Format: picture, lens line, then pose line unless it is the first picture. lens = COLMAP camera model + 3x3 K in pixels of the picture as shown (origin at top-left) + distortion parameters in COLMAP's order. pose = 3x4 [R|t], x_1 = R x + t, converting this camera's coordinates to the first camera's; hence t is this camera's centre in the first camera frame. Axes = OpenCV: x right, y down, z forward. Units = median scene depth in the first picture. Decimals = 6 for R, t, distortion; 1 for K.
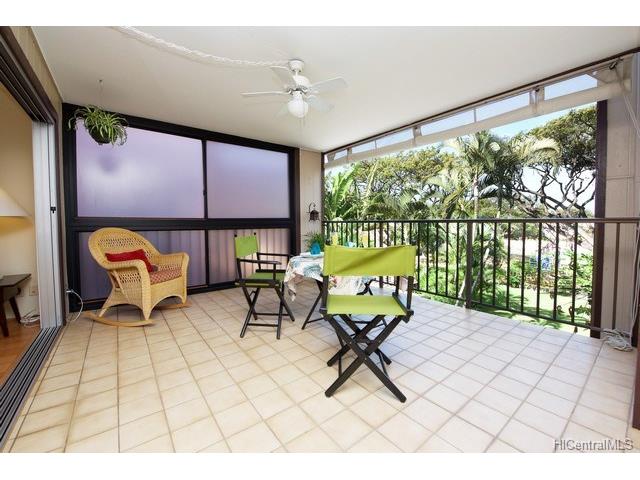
lens RADIAL K [[263.2, 0, 323.1], [0, 263.2, 230.1], [0, 0, 1]] dist [-0.011279, 0.000024]
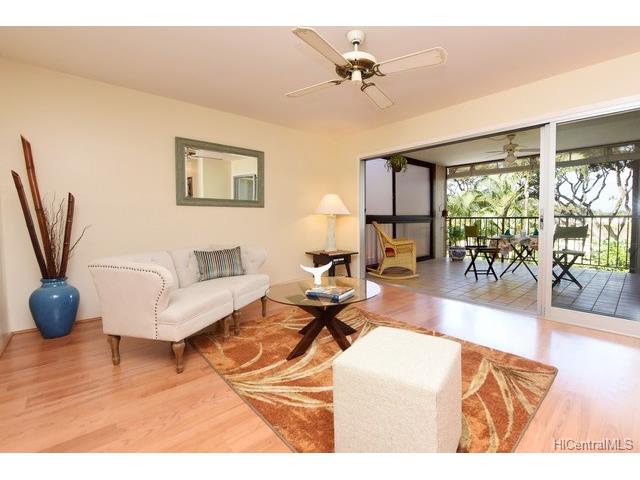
lens RADIAL K [[288.3, 0, 364.7], [0, 288.3, 238.2], [0, 0, 1]] dist [-0.030274, -0.000012]
pose [[0.990213, -0.013873, 0.138871, -0.668530], [0.008649, 0.999235, 0.038151, 0.015552], [-0.139294, -0.036577, 0.989575, -0.446393]]
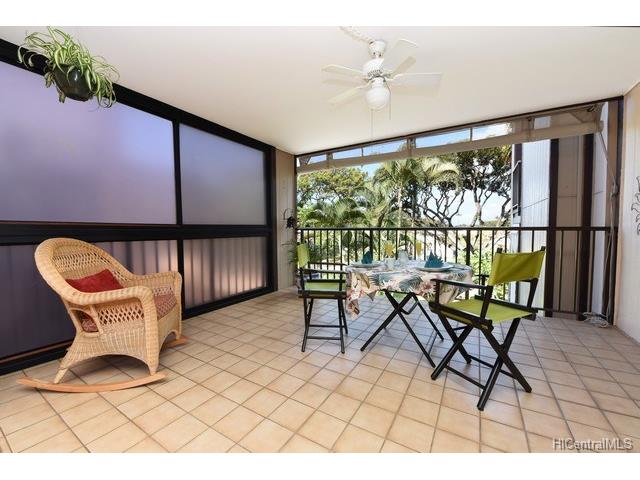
lens RADIAL K [[255.7, 0, 320.0], [0, 255.7, 240.0], [0, 0, 1]] dist [-0.015725, -0.000251]
pose [[0.936479, -0.013882, 0.350449, -0.255958], [0.010462, 0.999877, 0.011650, -0.003277], [-0.350567, -0.007244, 0.936509, 0.124523]]
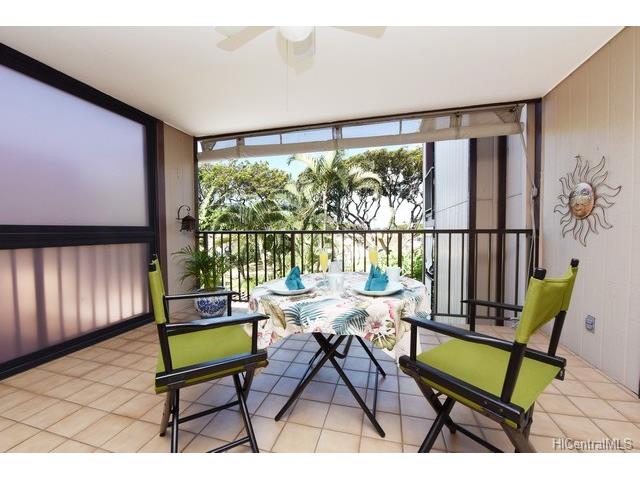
lens RADIAL K [[260.0, 0, 320.0], [0, 260.0, 240.0], [0, 0, 1]] dist [-0.002327, -0.000210]
pose [[0.796049, -0.017344, 0.604984, -0.175530], [0.020266, 0.999793, 0.001997, -0.006534], [-0.604893, 0.010671, 0.796235, 0.240318]]
